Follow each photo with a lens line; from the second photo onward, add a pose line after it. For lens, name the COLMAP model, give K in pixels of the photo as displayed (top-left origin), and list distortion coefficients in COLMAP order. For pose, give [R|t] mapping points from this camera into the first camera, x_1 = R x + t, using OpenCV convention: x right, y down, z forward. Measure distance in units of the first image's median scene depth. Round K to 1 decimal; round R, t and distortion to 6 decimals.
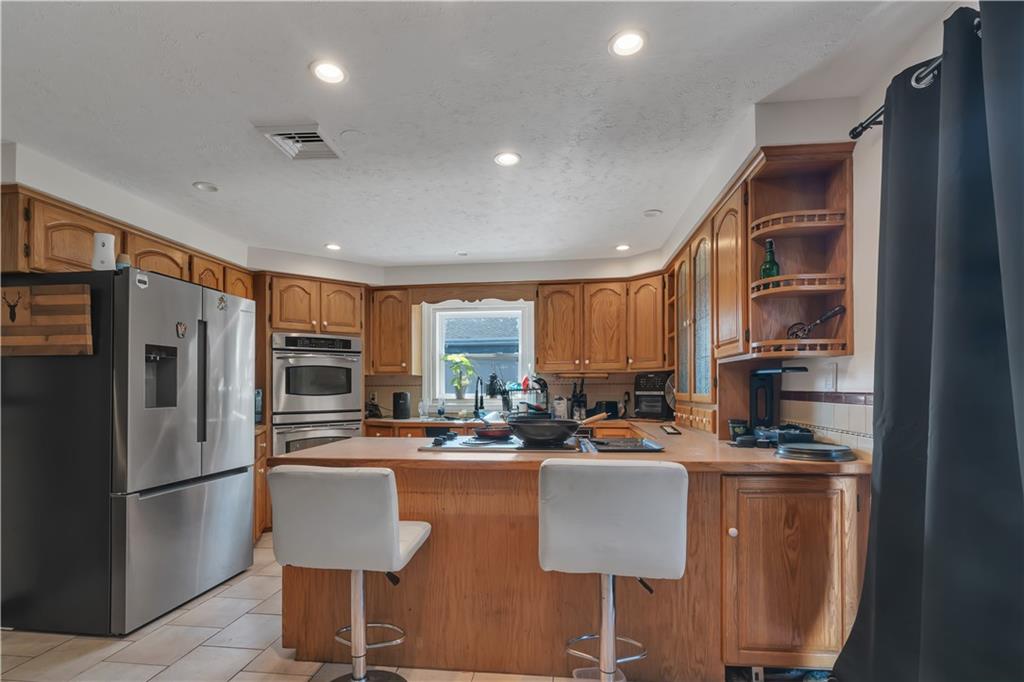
lens RADIAL K [[468.5, 0, 511.9], [0, 468.5, 383.0], [0, 0, 1]] dist [-0.012191, 0.000149]
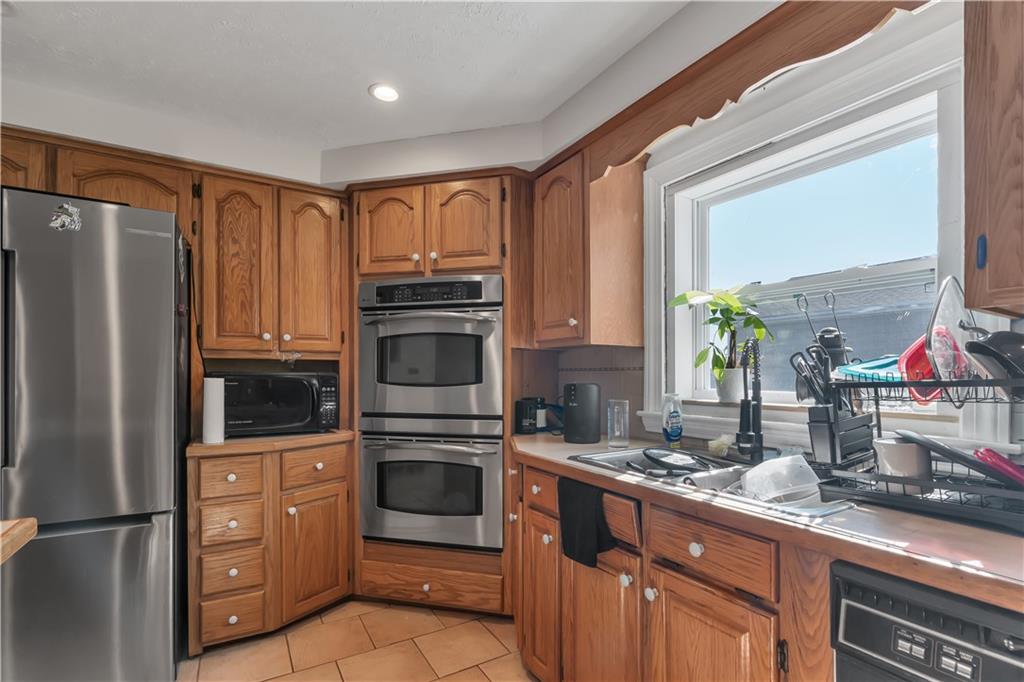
lens RADIAL K [[468.5, 0, 513.0], [0, 468.5, 376.9], [0, 0, 1]] dist [-0.012191, 0.000149]
pose [[0.615482, 0.010283, -0.788084, 0.093096], [0.000874, 0.999905, 0.013730, 0.007890], [0.788151, -0.009140, 0.615415, 0.724788]]
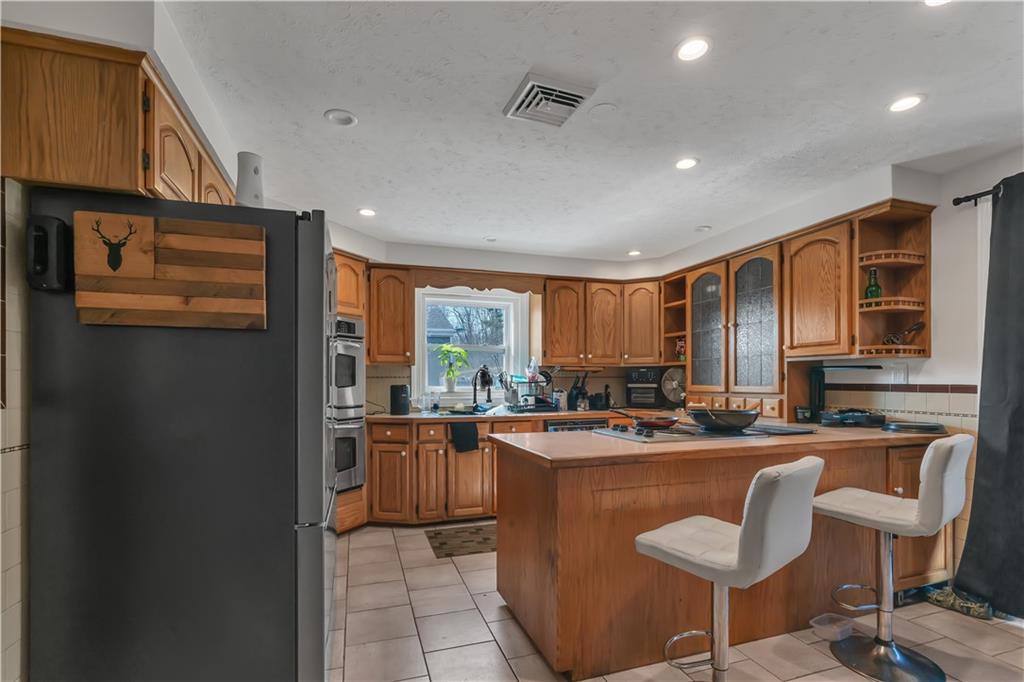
lens RADIAL K [[468.5, 0, 512.5], [0, 468.5, 377.5], [0, 0, 1]] dist [-0.012191, 0.000149]
pose [[0.910468, 0.007288, 0.413516, -0.446159], [-0.008367, 0.999965, 0.000800, 0.004116], [-0.413496, -0.004189, 0.910496, 0.108882]]
